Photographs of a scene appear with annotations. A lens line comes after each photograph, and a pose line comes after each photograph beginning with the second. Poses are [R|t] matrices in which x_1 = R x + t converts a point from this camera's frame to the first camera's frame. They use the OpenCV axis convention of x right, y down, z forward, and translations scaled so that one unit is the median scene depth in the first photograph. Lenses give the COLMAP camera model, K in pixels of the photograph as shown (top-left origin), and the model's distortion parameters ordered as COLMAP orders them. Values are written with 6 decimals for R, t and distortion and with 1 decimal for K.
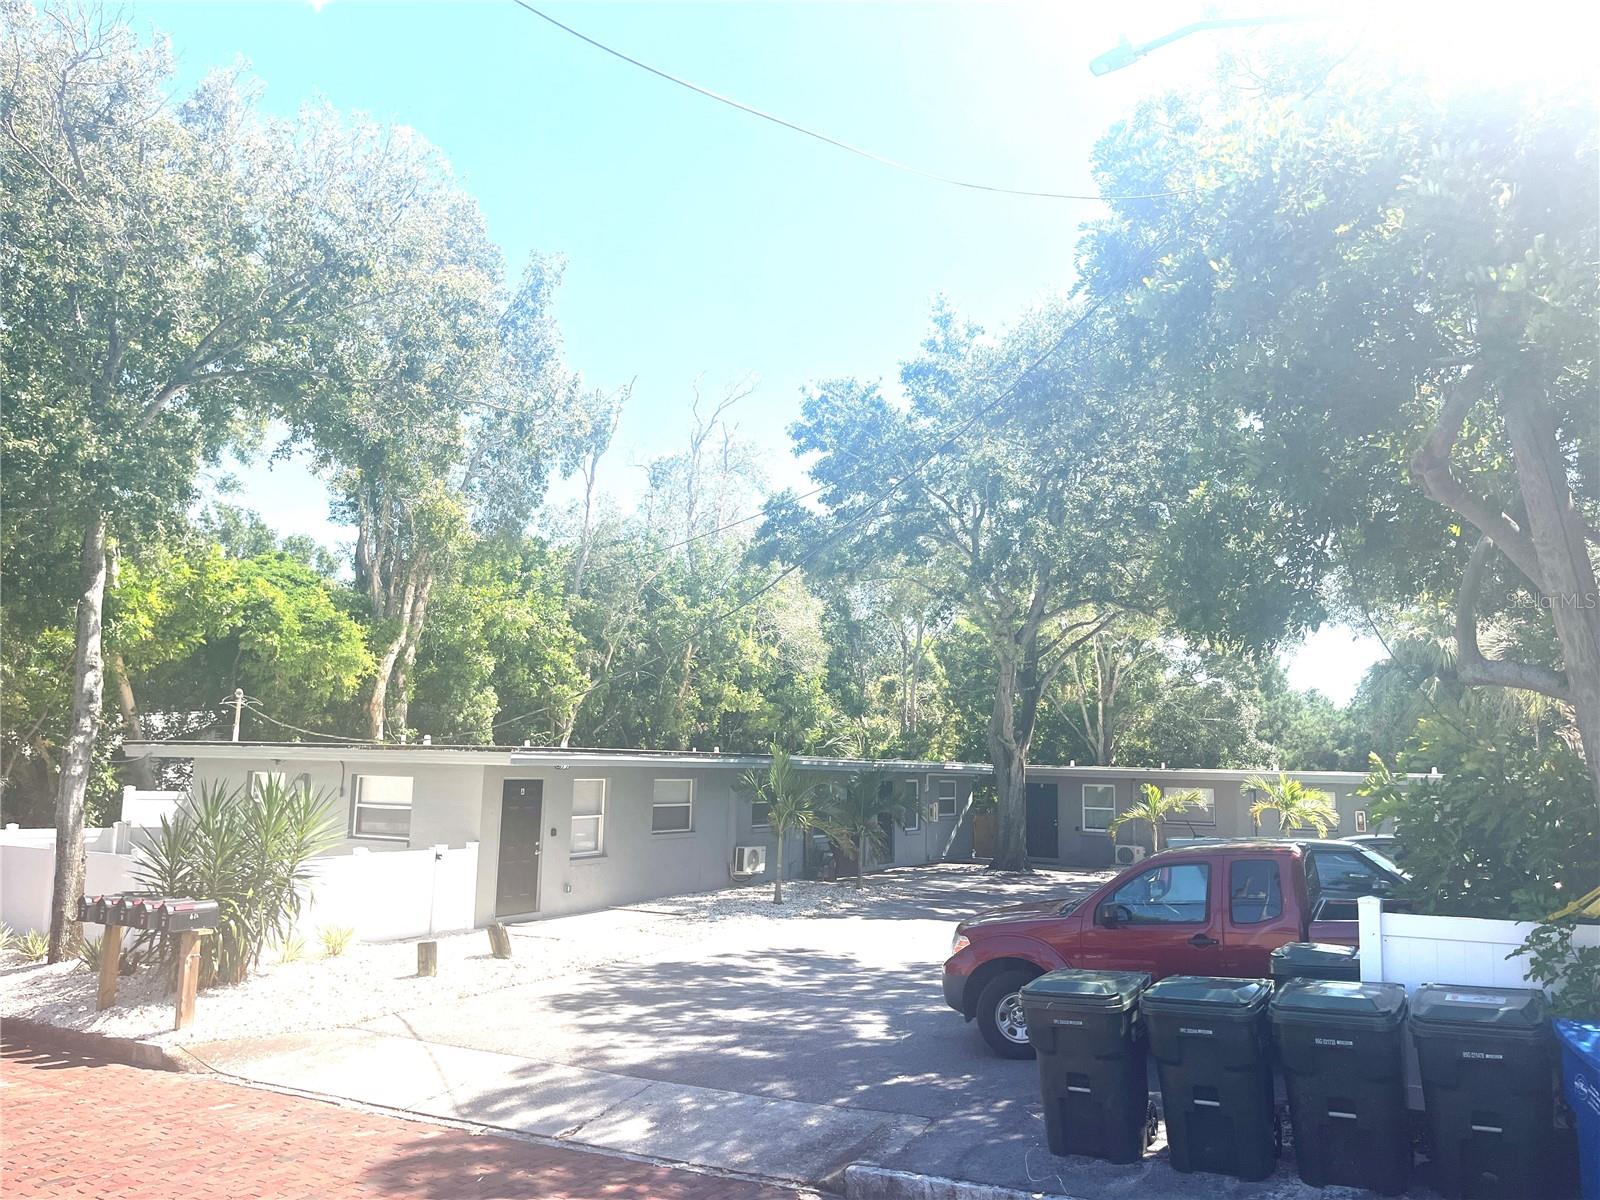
lens RADIAL K [[1193.4, 0, 812.0], [0, 1193.4, 601.0], [0, 0, 1]] dist [0.071637, -0.104974]
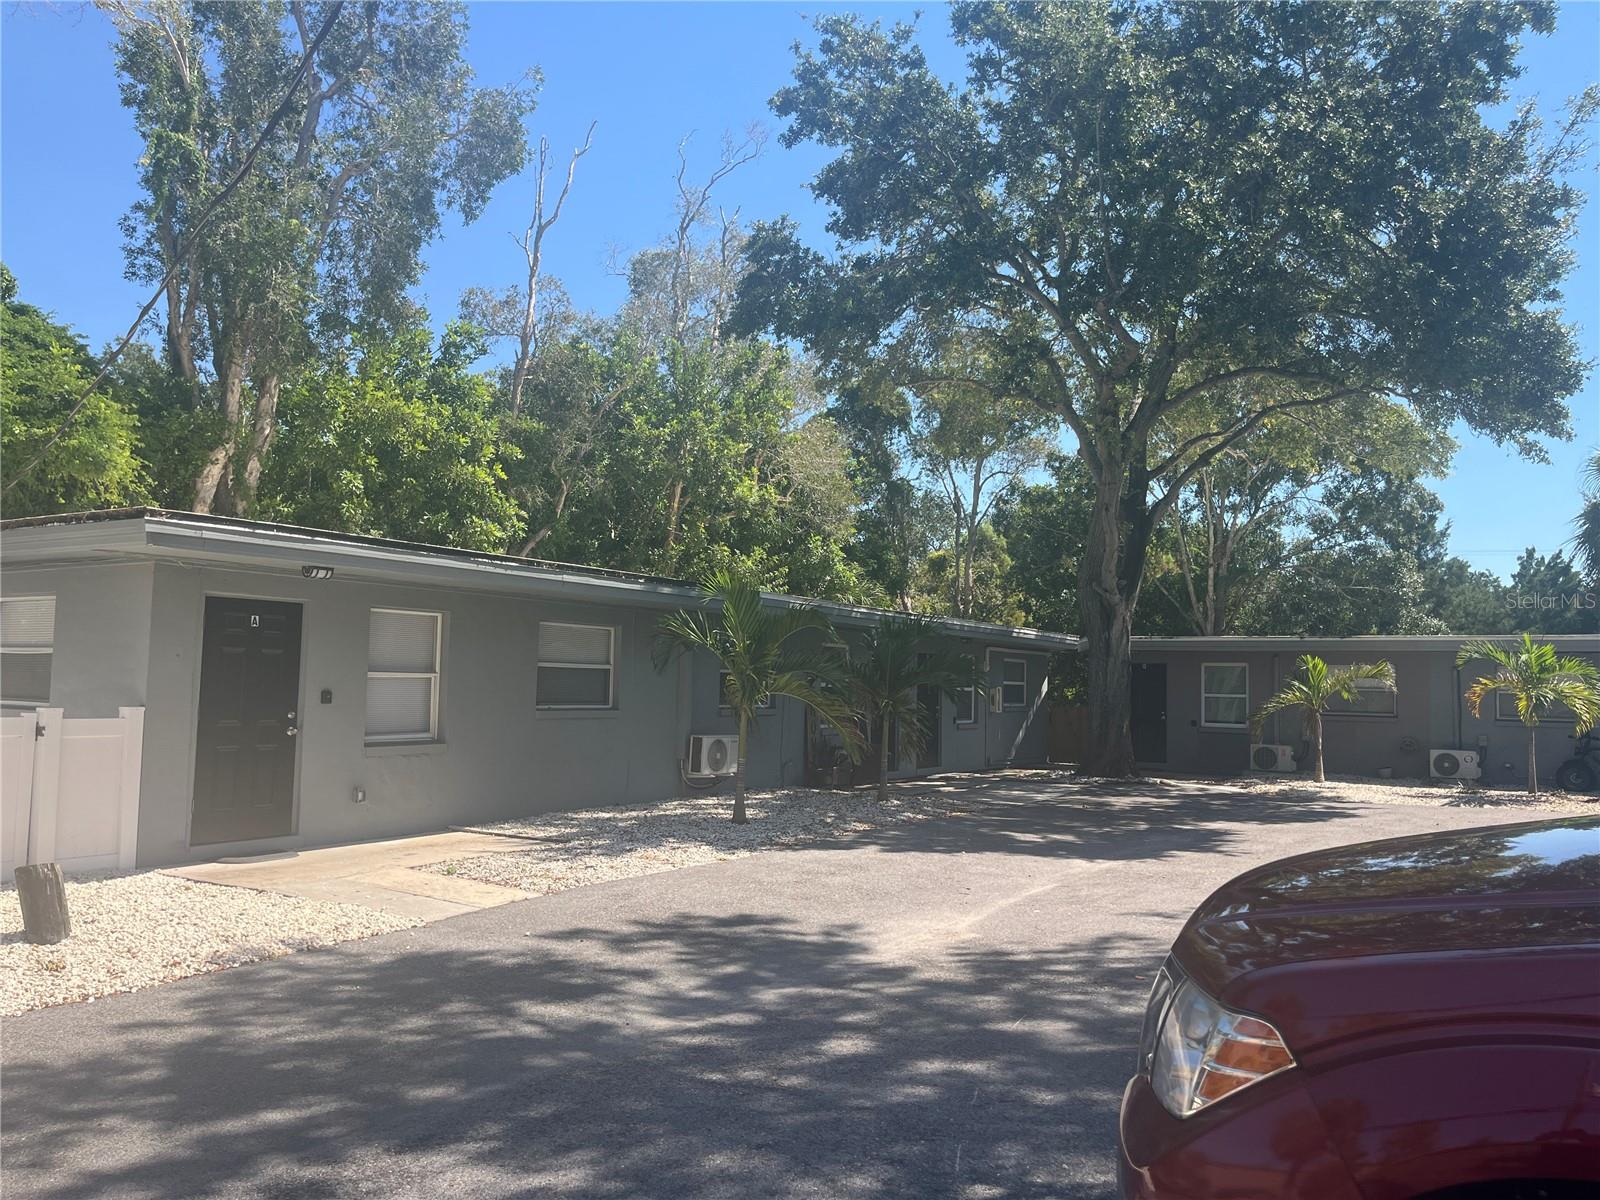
lens RADIAL K [[1193.2, 0, 790.8], [0, 1193.2, 611.1], [0, 0, 1]] dist [0.066162, -0.105576]
pose [[0.998090, -0.004699, -0.061593, 0.034100], [0.009294, 0.997175, 0.074532, 0.104254], [0.061069, -0.074962, 0.995315, 0.421876]]
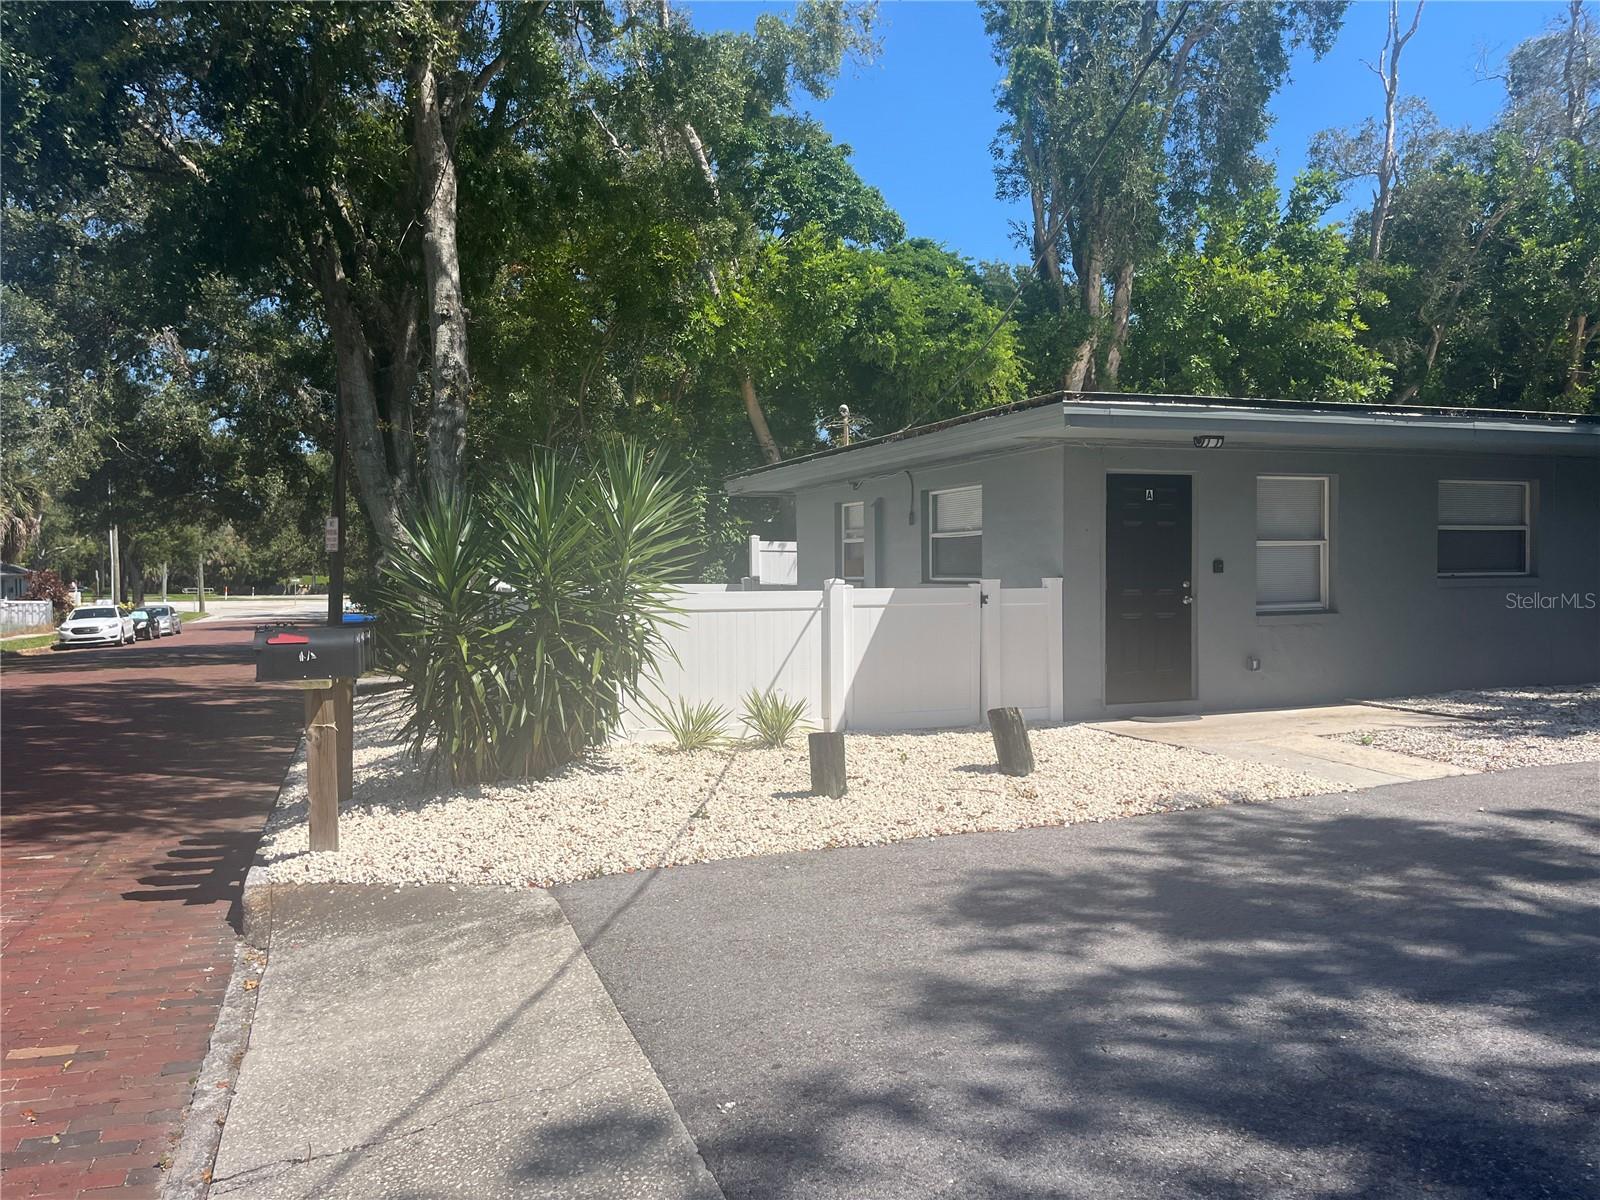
lens RADIAL K [[1193.5, 0, 819.7], [0, 1193.5, 613.5], [0, 0, 1]] dist [0.065370, -0.099716]
pose [[0.761541, -0.005095, -0.648097, 0.009291], [0.115595, 0.985003, 0.128086, 0.110969], [0.637725, -0.172459, 0.750709, 0.414656]]
